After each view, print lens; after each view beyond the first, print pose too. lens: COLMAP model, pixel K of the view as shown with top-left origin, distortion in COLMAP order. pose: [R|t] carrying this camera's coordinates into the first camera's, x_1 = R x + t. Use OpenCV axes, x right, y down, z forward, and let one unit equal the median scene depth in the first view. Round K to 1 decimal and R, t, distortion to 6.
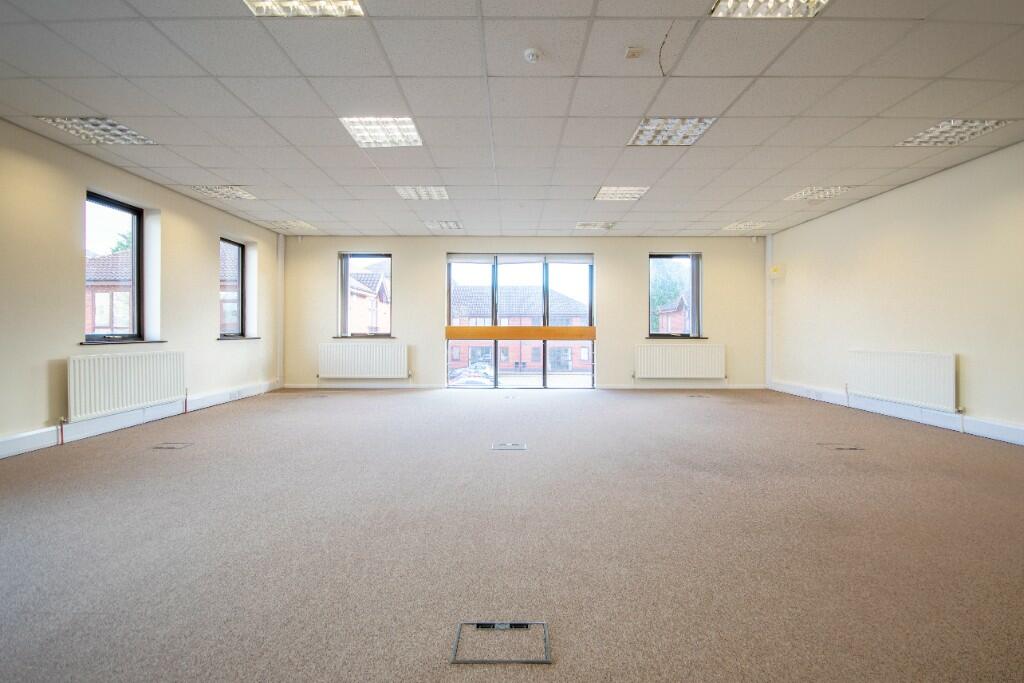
lens RADIAL K [[484.9, 0, 503.3], [0, 484.9, 333.0], [0, 0, 1]] dist [-0.002739, -0.001621]
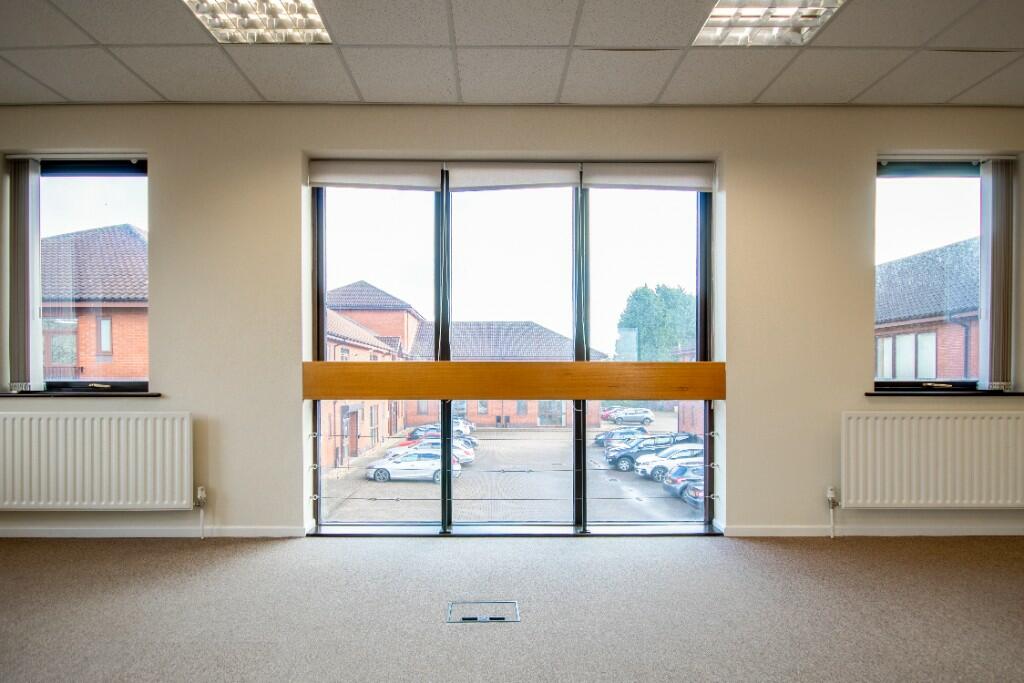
lens RADIAL K [[543.5, 0, 488.6], [0, 543.5, 382.5], [0, 0, 1]] dist [0.007524, -0.005921]
pose [[0.999940, -0.002660, 0.010605, 0.012692], [0.002615, 0.999987, 0.004264, -0.000304], [-0.010616, -0.004236, 0.999935, 0.593798]]
